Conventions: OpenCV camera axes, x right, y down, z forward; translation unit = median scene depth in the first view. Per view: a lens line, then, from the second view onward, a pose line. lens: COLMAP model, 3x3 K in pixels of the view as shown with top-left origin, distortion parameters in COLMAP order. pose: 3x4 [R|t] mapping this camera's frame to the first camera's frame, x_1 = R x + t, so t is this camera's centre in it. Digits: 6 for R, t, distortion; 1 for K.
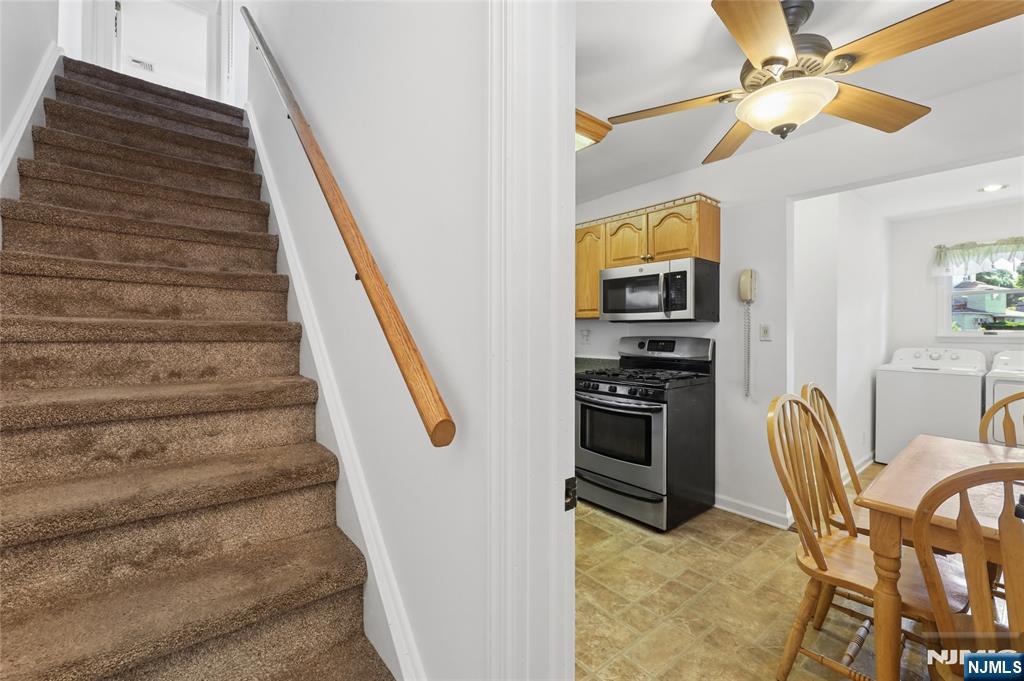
lens RADIAL K [[421.5, 0, 512.8], [0, 421.5, 334.1], [0, 0, 1]] dist [-0.002042, -0.000335]
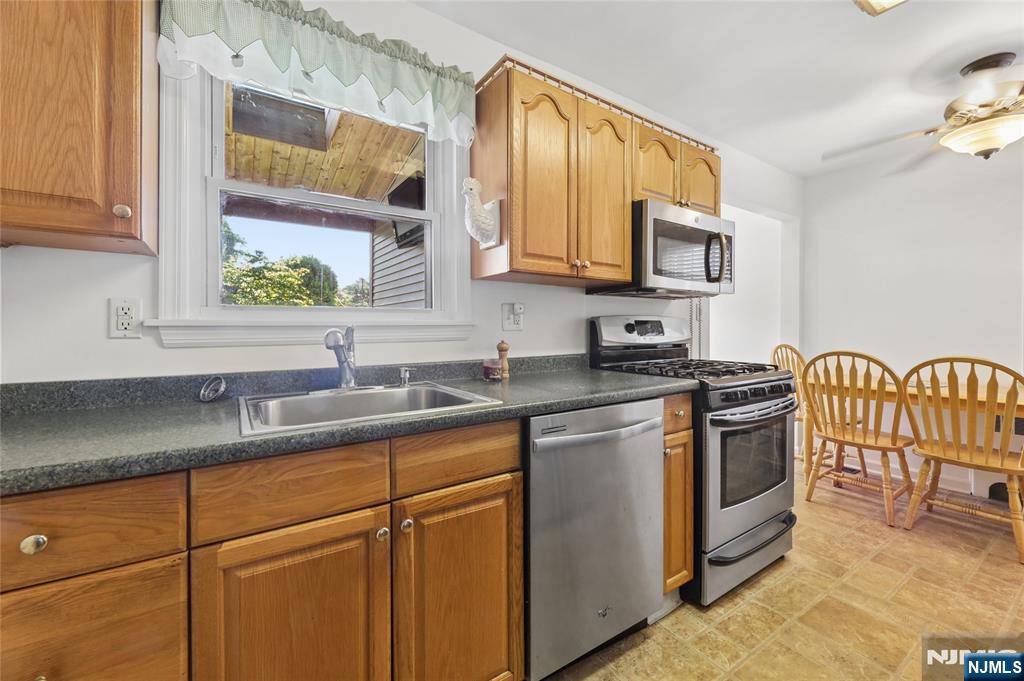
lens RADIAL K [[416.2, 0, 510.9], [0, 416.2, 335.9], [0, 0, 1]] dist [-0.000157, -0.000156]
pose [[0.095108, -0.022579, 0.995211, -0.572275], [0.002503, 0.999745, 0.022443, 0.033582], [-0.995464, 0.000357, 0.095140, 1.701156]]
